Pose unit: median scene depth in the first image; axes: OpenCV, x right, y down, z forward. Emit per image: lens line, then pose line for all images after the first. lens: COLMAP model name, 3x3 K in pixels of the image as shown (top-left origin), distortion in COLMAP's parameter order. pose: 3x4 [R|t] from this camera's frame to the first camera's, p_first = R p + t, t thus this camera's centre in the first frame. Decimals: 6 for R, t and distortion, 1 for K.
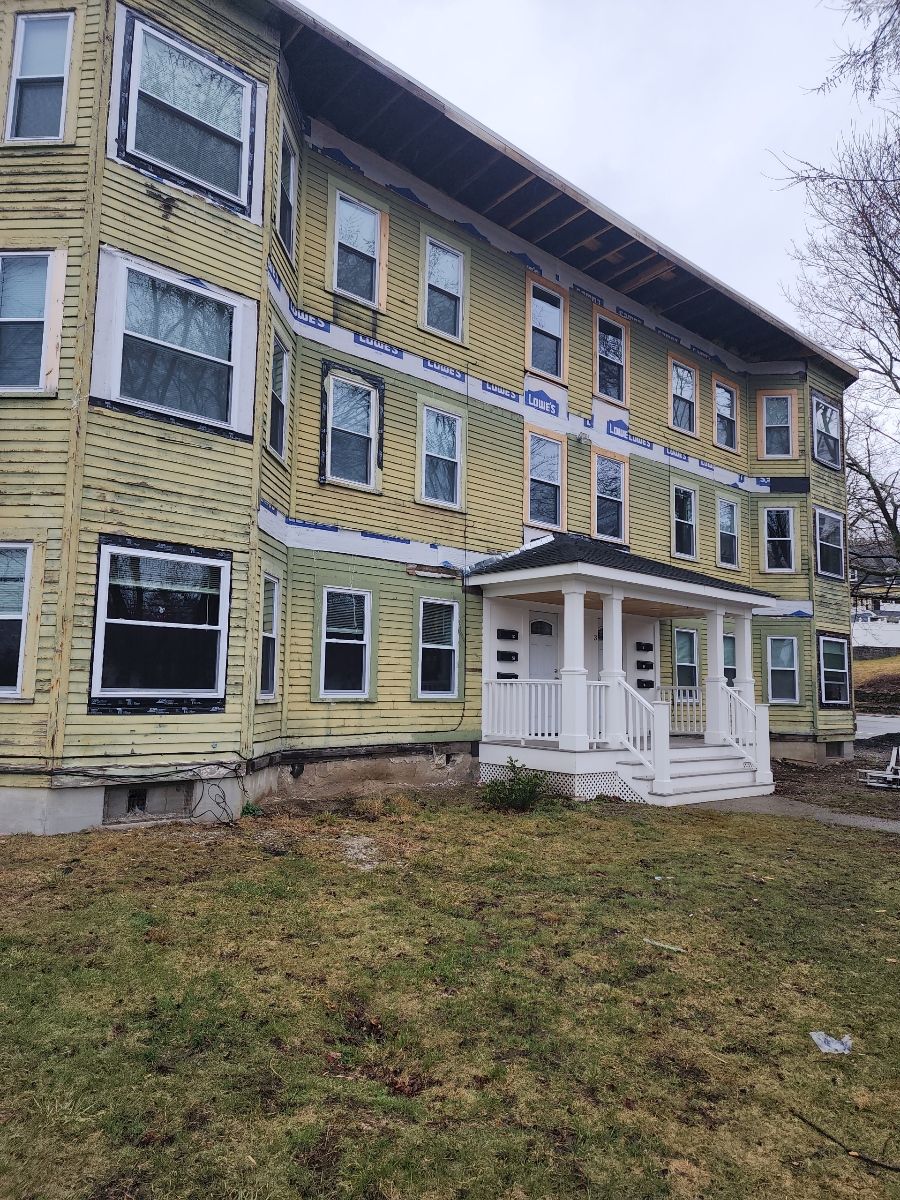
lens RADIAL K [[793.8, 0, 459.7], [0, 793.8, 601.0], [0, 0, 1]] dist [0.089150, -0.081155]
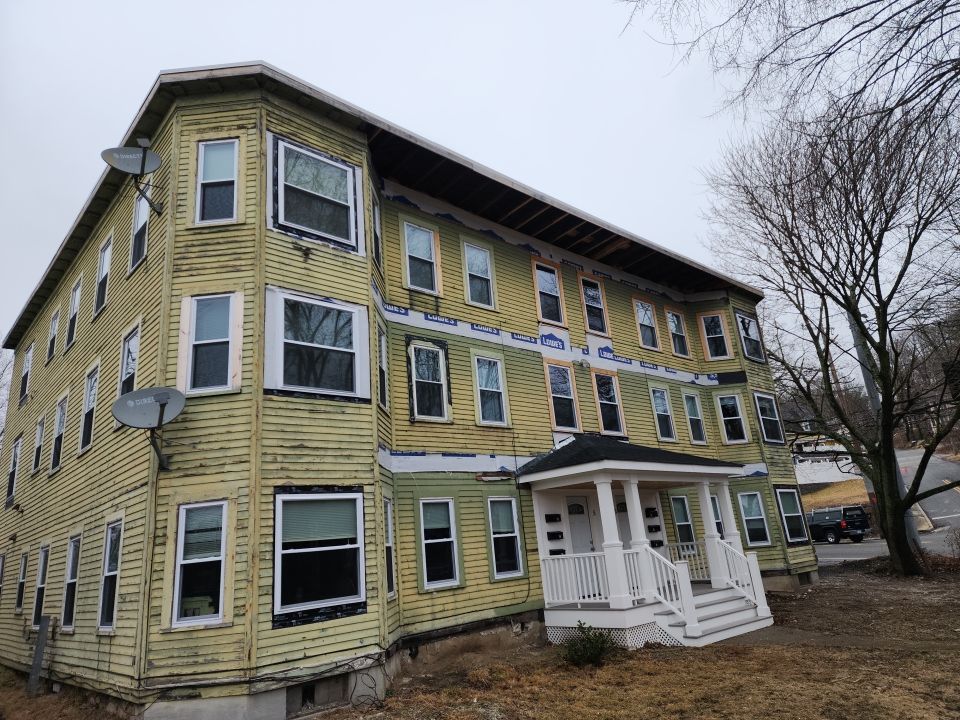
lens RADIAL K [[631.0, 0, 488.7], [0, 631.0, 349.8], [0, 0, 1]] dist [0.101509, -0.095051]
pose [[0.993782, -0.097690, 0.053427, -0.084108], [0.106158, 0.976040, -0.189939, -0.046279], [-0.033592, 0.194430, 0.980341, -0.090653]]
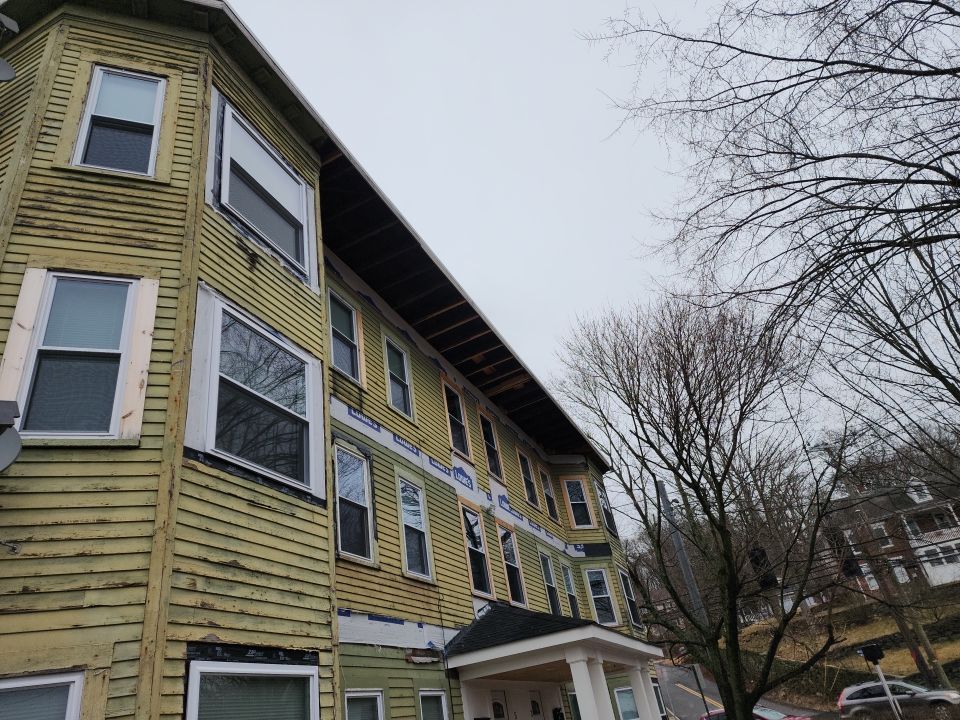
lens RADIAL K [[635.0, 0, 481.4], [0, 635.0, 366.4], [0, 0, 1]] dist [0.089150, -0.081155]
pose [[0.894395, 0.073387, 0.441217, -0.342564], [0.127381, 0.903806, -0.408544, -0.028682], [-0.428756, 0.421603, 0.799011, 0.264959]]
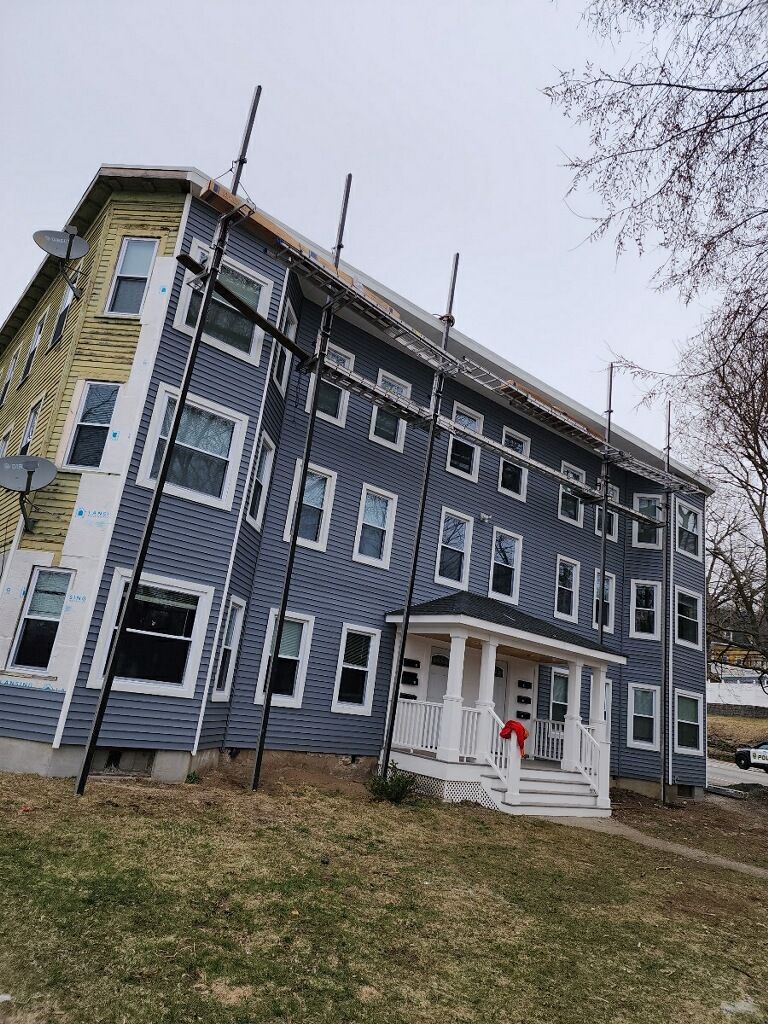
lens RADIAL K [[677.4, 0, 392.2], [0, 677.4, 512.9], [0, 0, 1]] dist [0.089150, -0.081155]
pose [[0.993922, 0.094231, -0.056925, 0.079395], [-0.102181, 0.982069, -0.158428, -0.023953], [0.040976, 0.163282, 0.985728, -0.169666]]
